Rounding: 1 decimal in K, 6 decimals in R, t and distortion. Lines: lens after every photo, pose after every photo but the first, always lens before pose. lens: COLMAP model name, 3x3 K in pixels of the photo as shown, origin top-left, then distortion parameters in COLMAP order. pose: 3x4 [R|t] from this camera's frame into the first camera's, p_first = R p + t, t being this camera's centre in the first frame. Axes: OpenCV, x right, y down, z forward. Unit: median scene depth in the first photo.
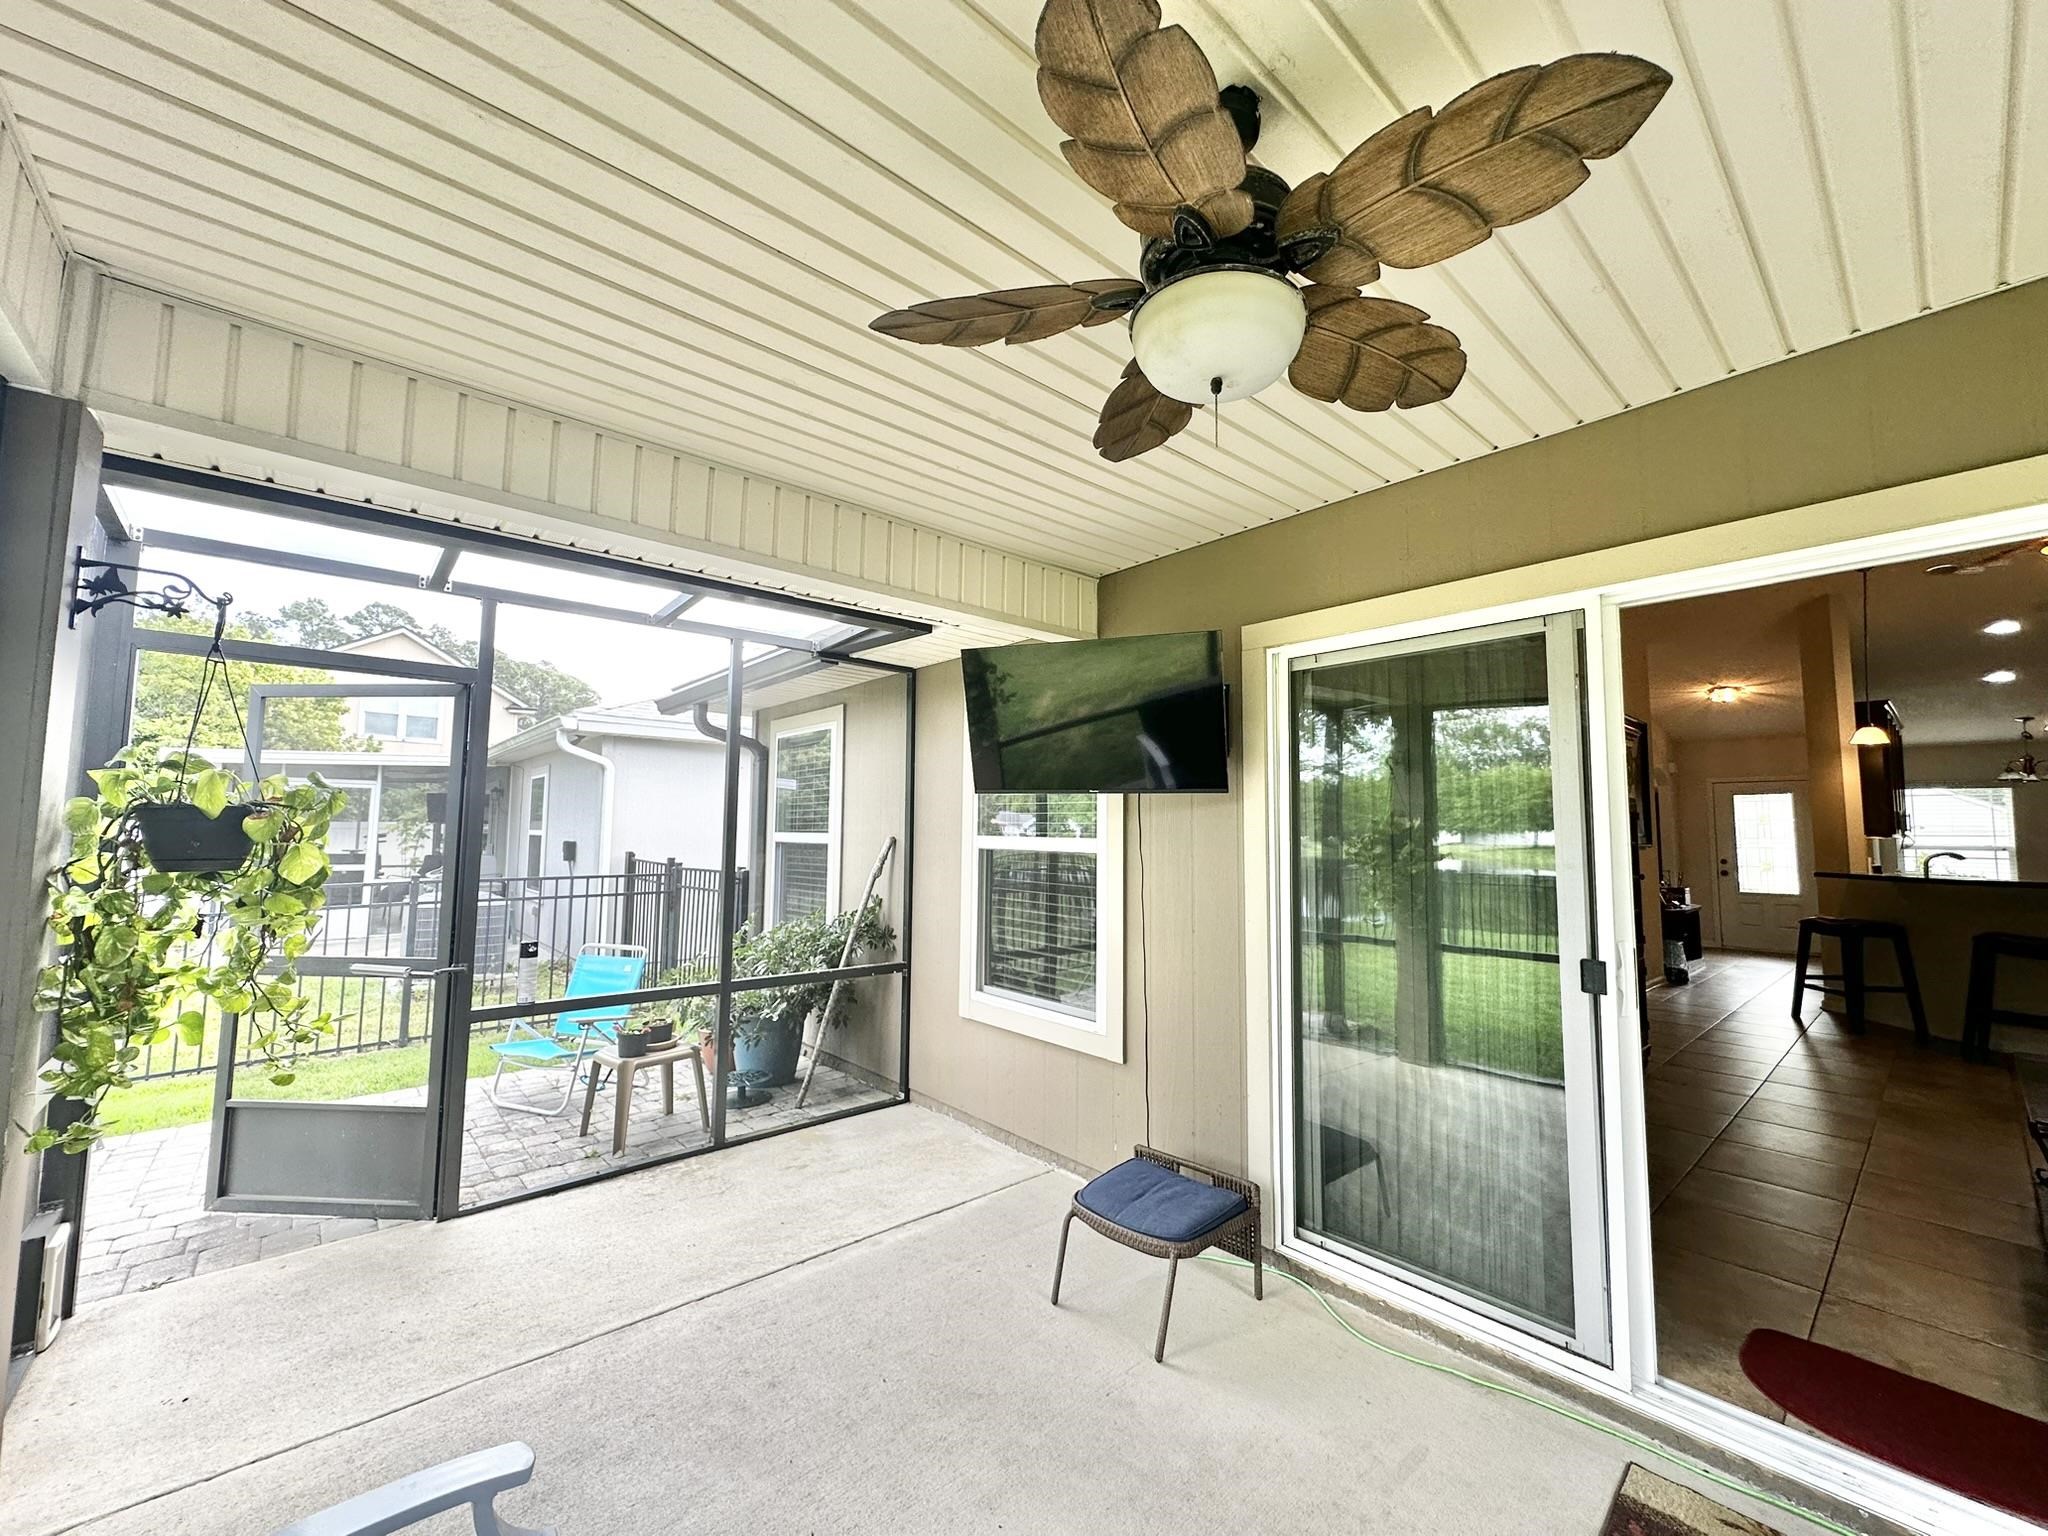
lens RADIAL K [[820.8, 0, 1027.1], [0, 820.8, 766.1], [0, 0, 1]] dist [-0.003195, 0.000099]
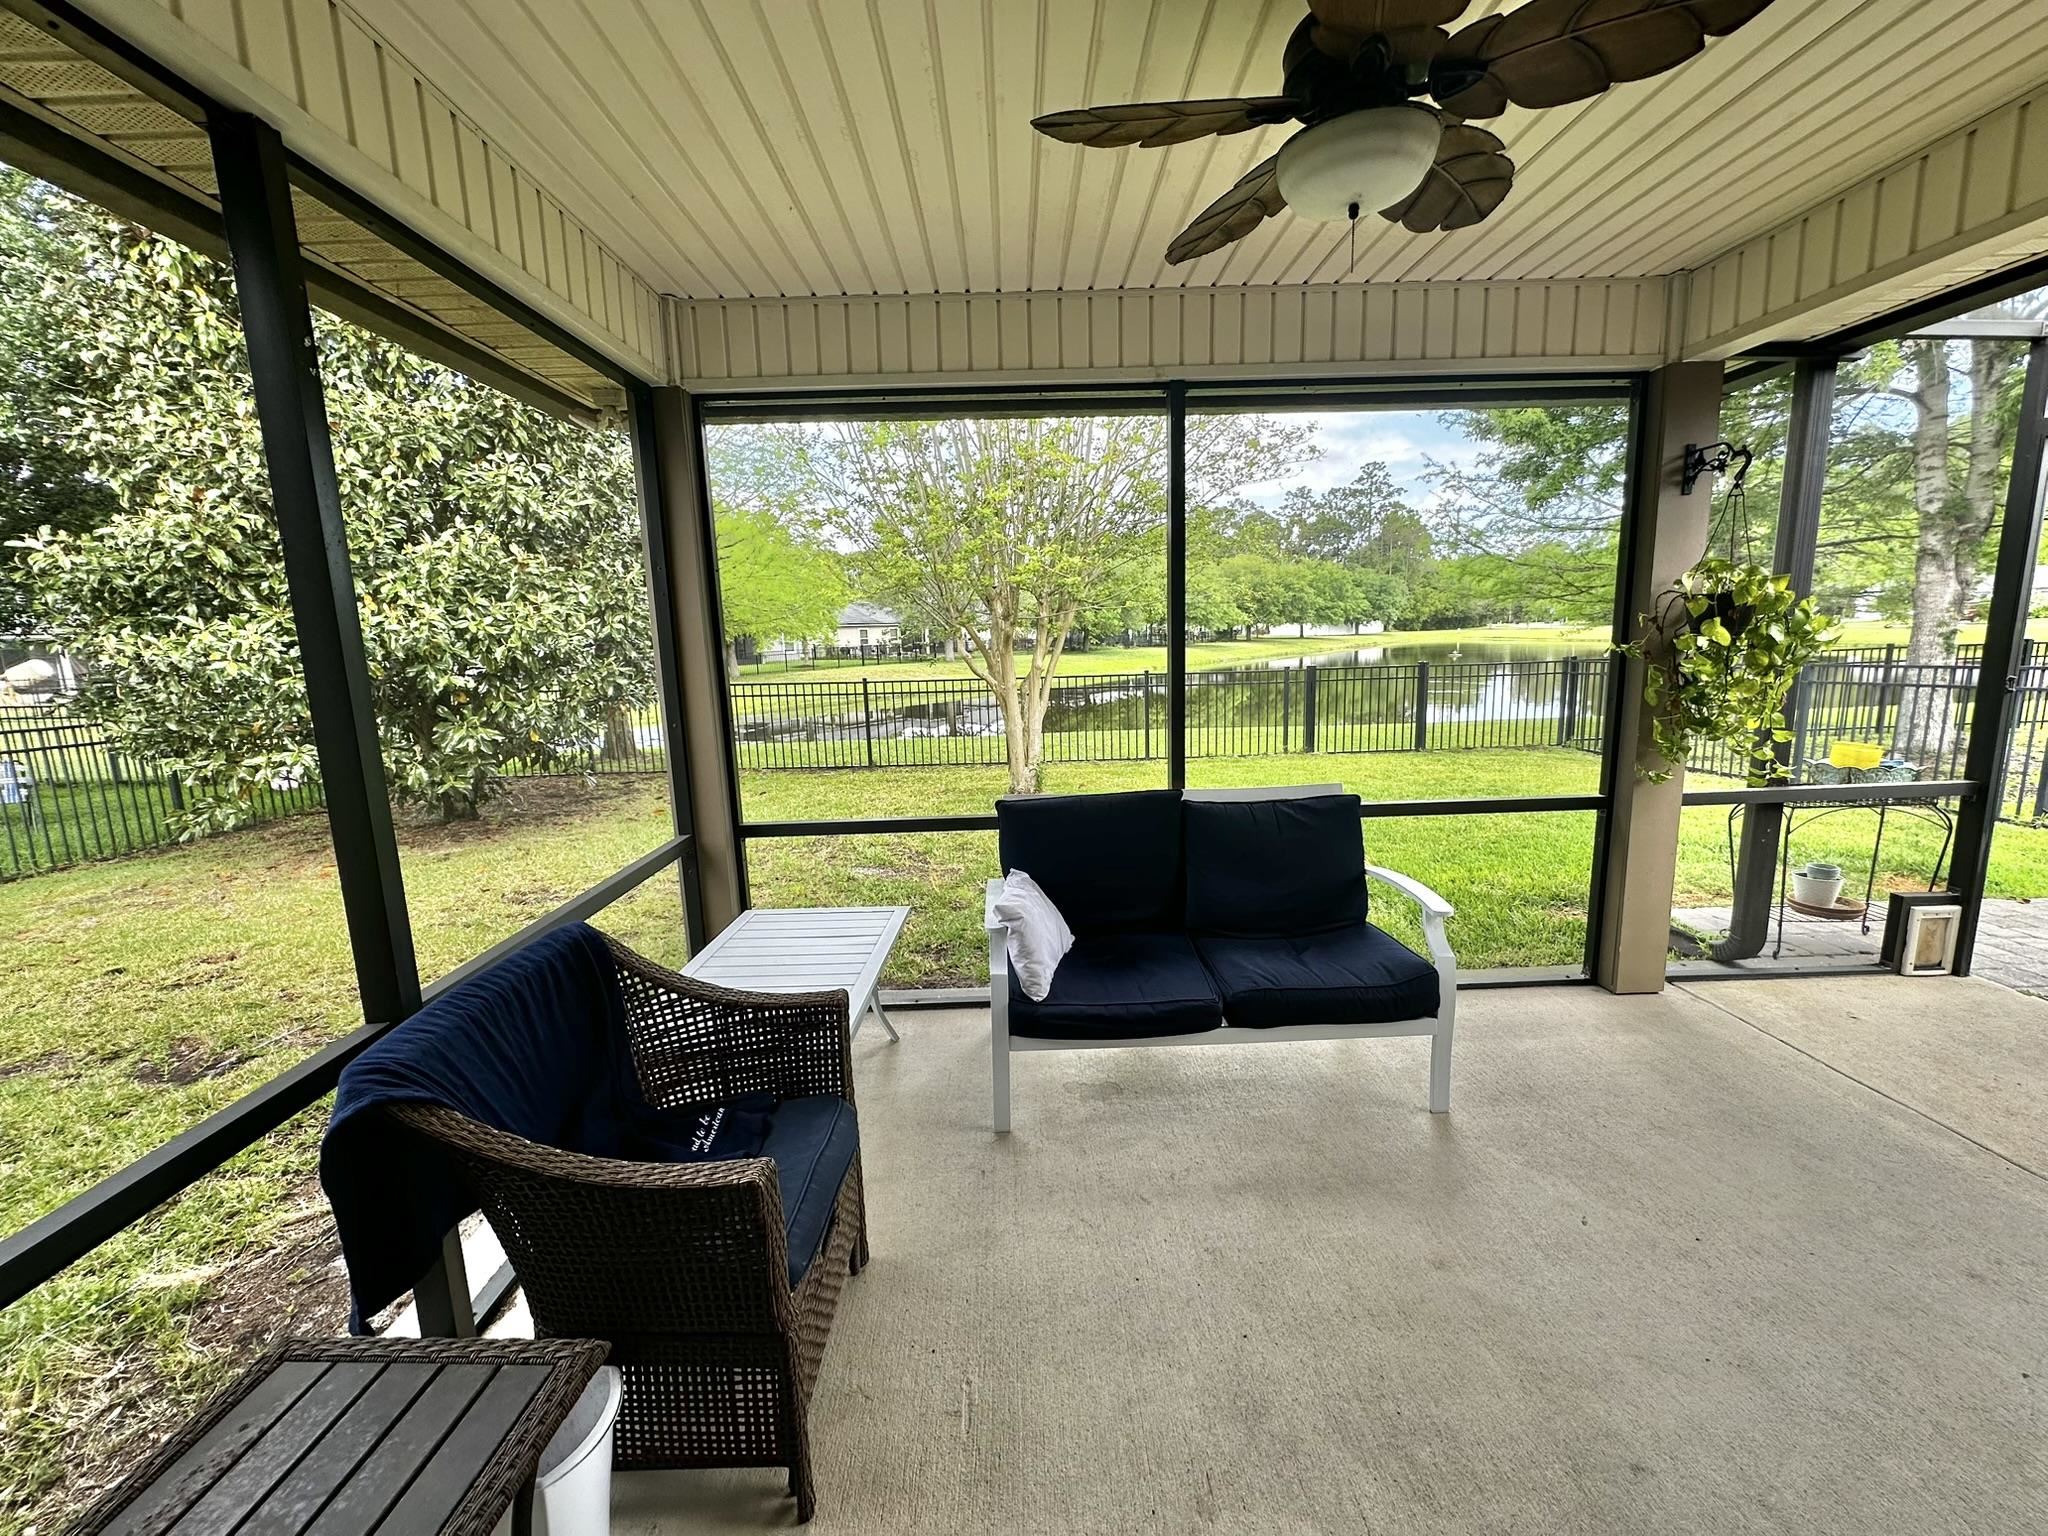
lens RADIAL K [[820.8, 0, 1022.2], [0, 820.8, 761.6], [0, 0, 1]] dist [-0.003195, 0.000099]
pose [[-0.655114, 0.128737, -0.744481, 0.970435], [0.079404, 0.991651, 0.101606, 0.095335], [0.751346, 0.007448, -0.659867, 0.930794]]
